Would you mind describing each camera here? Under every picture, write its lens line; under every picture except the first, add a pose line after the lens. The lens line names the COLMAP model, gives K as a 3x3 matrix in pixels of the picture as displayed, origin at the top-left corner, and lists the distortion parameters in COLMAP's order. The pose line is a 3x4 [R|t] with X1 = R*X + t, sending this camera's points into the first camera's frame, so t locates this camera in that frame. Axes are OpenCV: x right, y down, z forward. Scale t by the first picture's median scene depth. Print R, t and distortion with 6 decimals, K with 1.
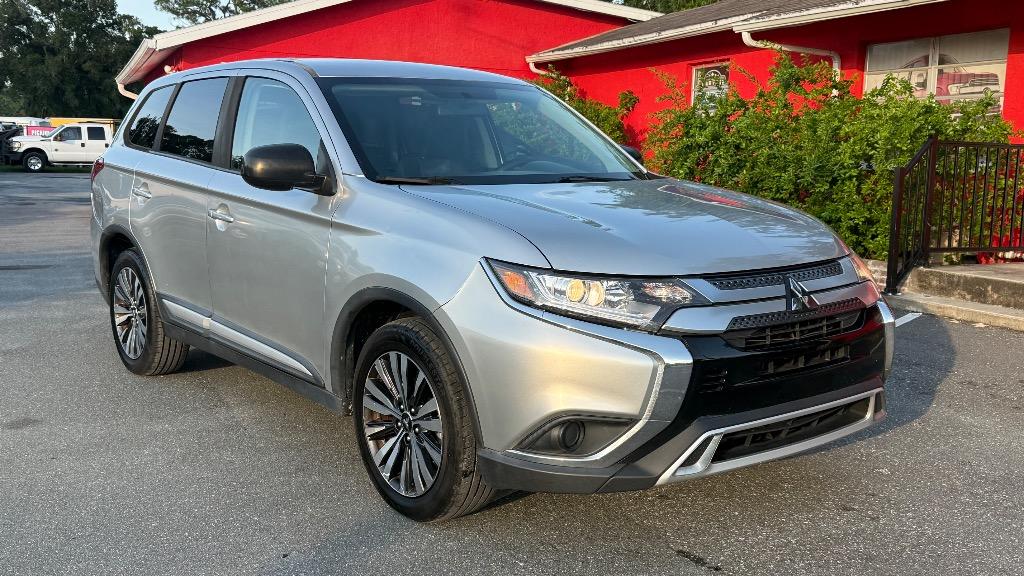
lens RADIAL K [[992.5, 0, 506.1], [0, 992.5, 287.6], [0, 0, 1]] dist [0.175914, -0.375252]
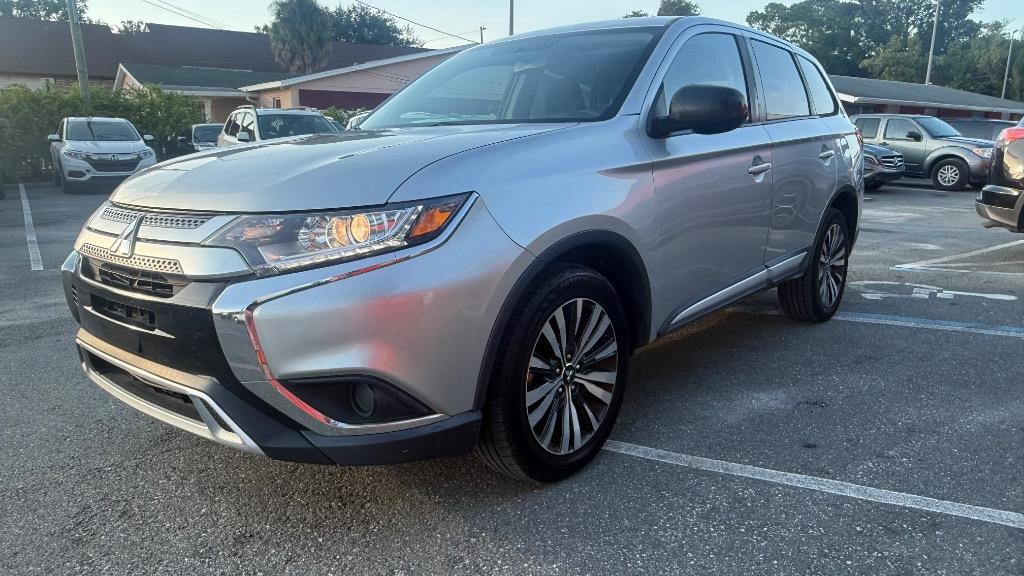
lens RADIAL K [[697.9, 0, 512.5], [0, 697.9, 287.5], [0, 0, 1]] dist [-0.001005, 0.003053]
pose [[0.205832, 0.181259, -0.961654, 0.821300], [-0.129705, 0.979079, 0.156781, -0.077400], [0.969954, 0.092460, 0.225036, 1.010369]]
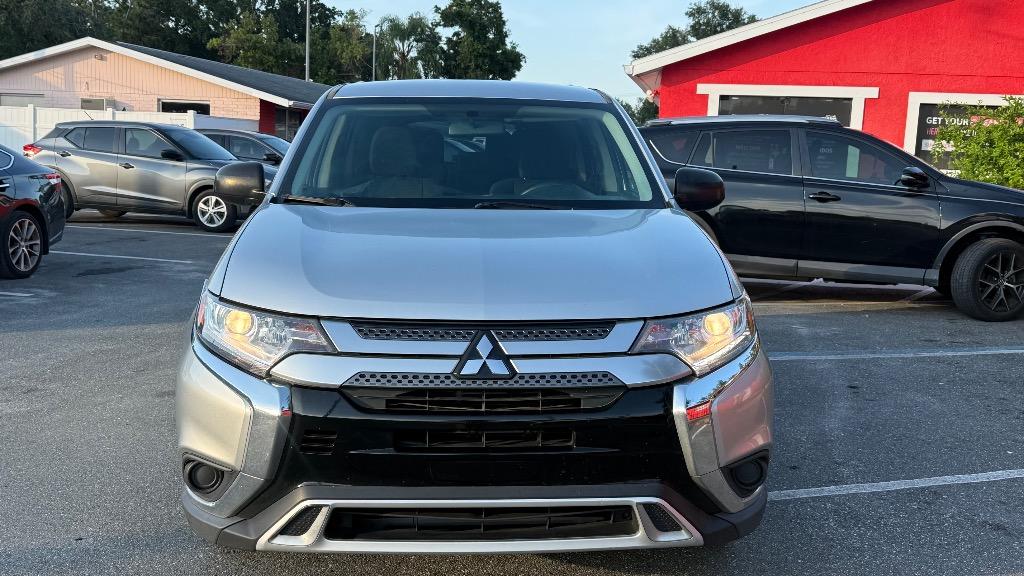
lens RADIAL K [[992.5, 0, 506.1], [0, 992.5, 287.6], [0, 0, 1]] dist [0.175914, -0.375252]
pose [[0.818412, 0.082614, -0.568662, 0.637600], [-0.093435, 0.995574, 0.010165, -0.048890], [0.566984, 0.044813, 0.822509, 0.296944]]
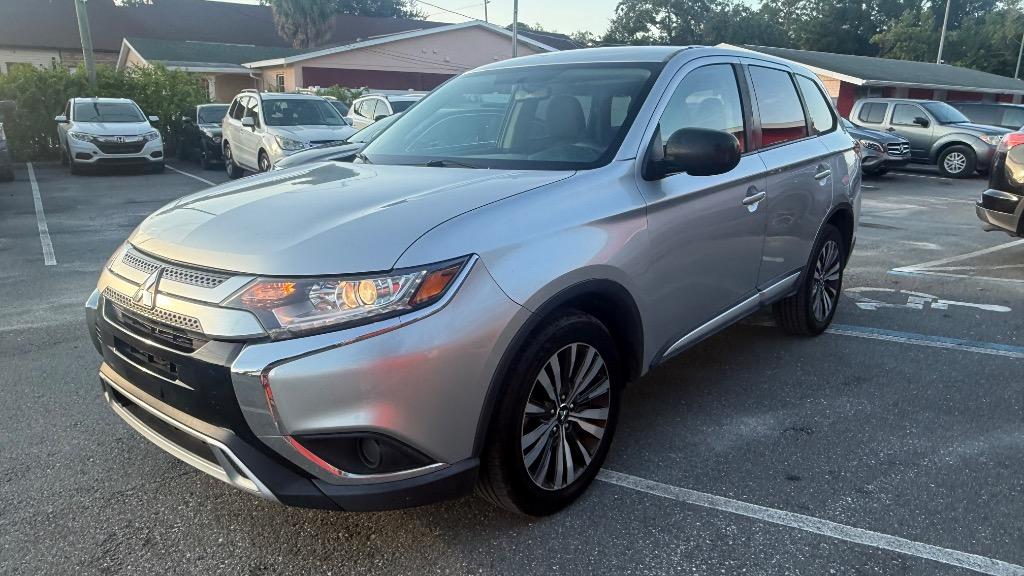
lens RADIAL K [[698.0, 0, 503.3], [0, 698.0, 285.5], [0, 0, 1]] dist [0.000478, 0.000052]
pose [[0.188678, 0.216274, -0.957928, 0.839144], [-0.137222, 0.971684, 0.192352, -0.143720], [0.972404, 0.095156, 0.213014, 1.000619]]
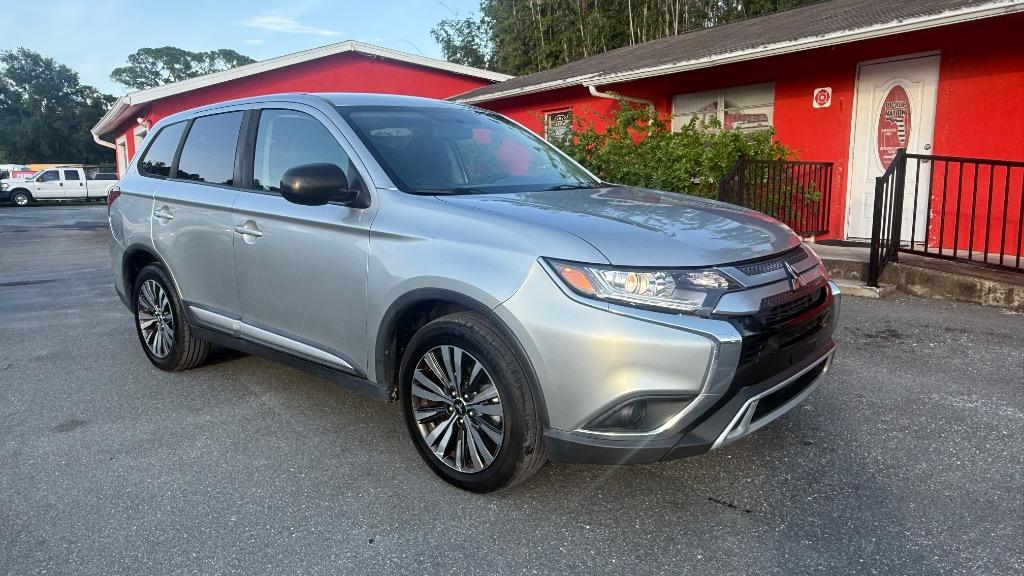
lens RADIAL K [[697.9, 0, 512.5], [0, 697.9, 287.5], [0, 0, 1]] dist [-0.001005, 0.003053]
pose [[0.983290, -0.053958, 0.173866, -0.156504], [0.050532, 0.998432, 0.024076, -0.013832], [-0.174892, -0.014888, 0.984475, 0.201957]]
